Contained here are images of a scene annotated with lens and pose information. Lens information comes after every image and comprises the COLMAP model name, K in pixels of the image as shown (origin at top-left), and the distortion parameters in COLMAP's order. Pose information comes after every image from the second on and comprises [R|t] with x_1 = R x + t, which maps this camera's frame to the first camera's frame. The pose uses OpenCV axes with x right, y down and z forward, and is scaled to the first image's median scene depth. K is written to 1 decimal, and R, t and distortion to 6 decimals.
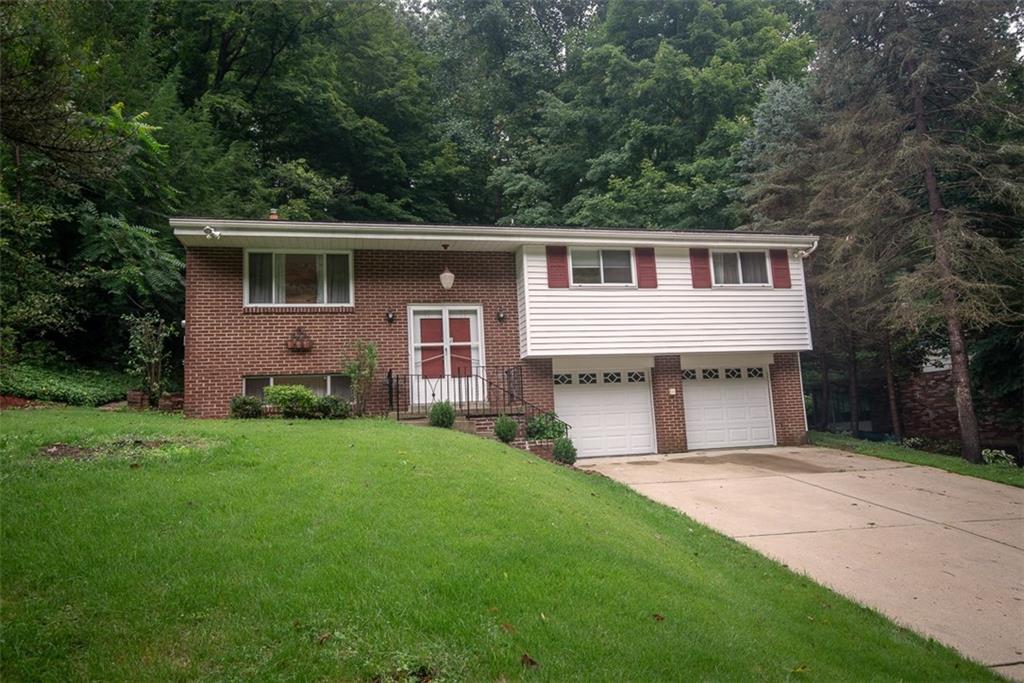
lens RADIAL K [[661.7, 0, 511.9], [0, 661.7, 341.0], [0, 0, 1]] dist [-0.002195, -0.000072]
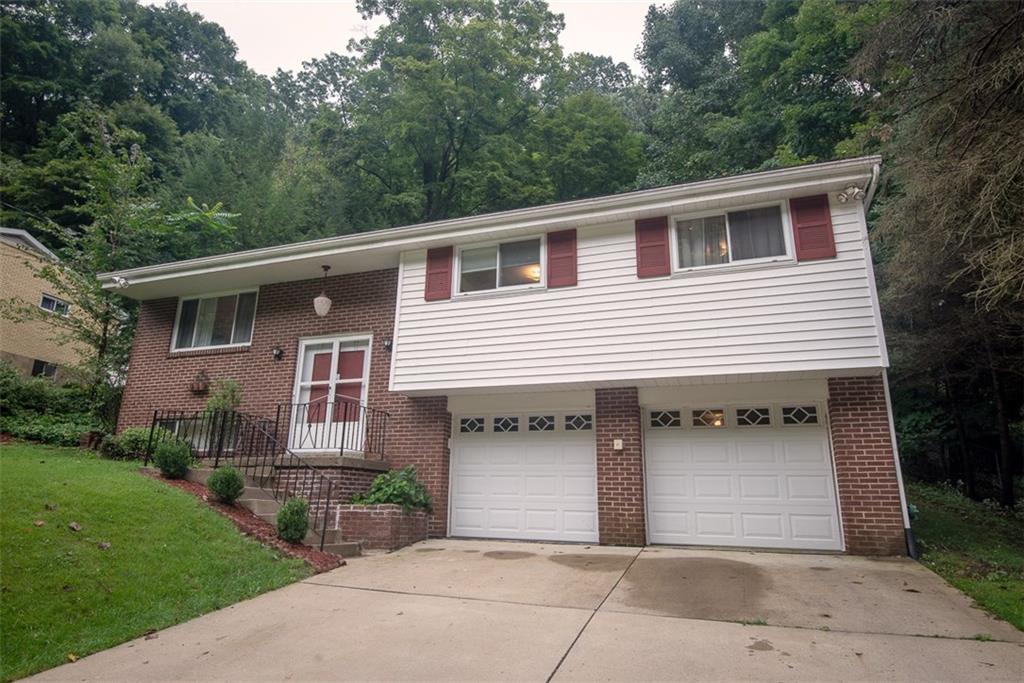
lens RADIAL K [[593.5, 0, 508.3], [0, 593.5, 342.5], [0, 0, 1]] dist [-0.012735, -0.001389]
pose [[0.831730, -0.082657, -0.548993, 0.498672], [0.011901, 0.991282, -0.131218, 0.055764], [0.555053, 0.102604, 0.825463, 0.489674]]
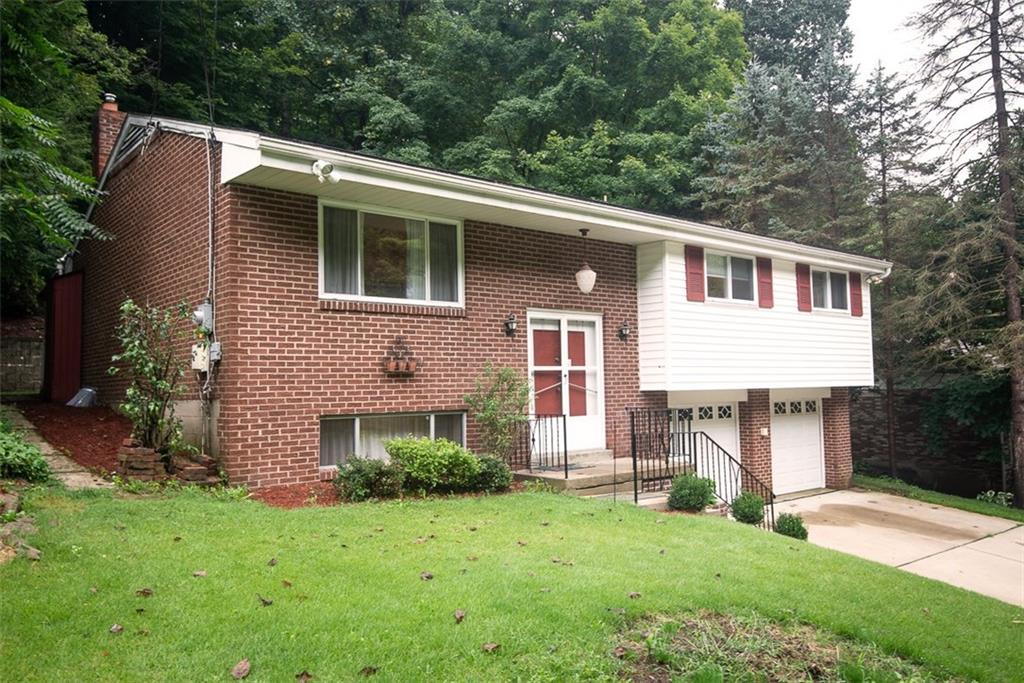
lens RADIAL K [[779.5, 0, 513.2], [0, 779.5, 340.0], [0, 0, 1]] dist [0.005209, 0.001682]
pose [[0.895106, 0.060675, 0.441706, -0.511412], [-0.085126, 0.995730, 0.035725, -0.049826], [-0.437652, -0.069578, 0.896448, 0.275546]]
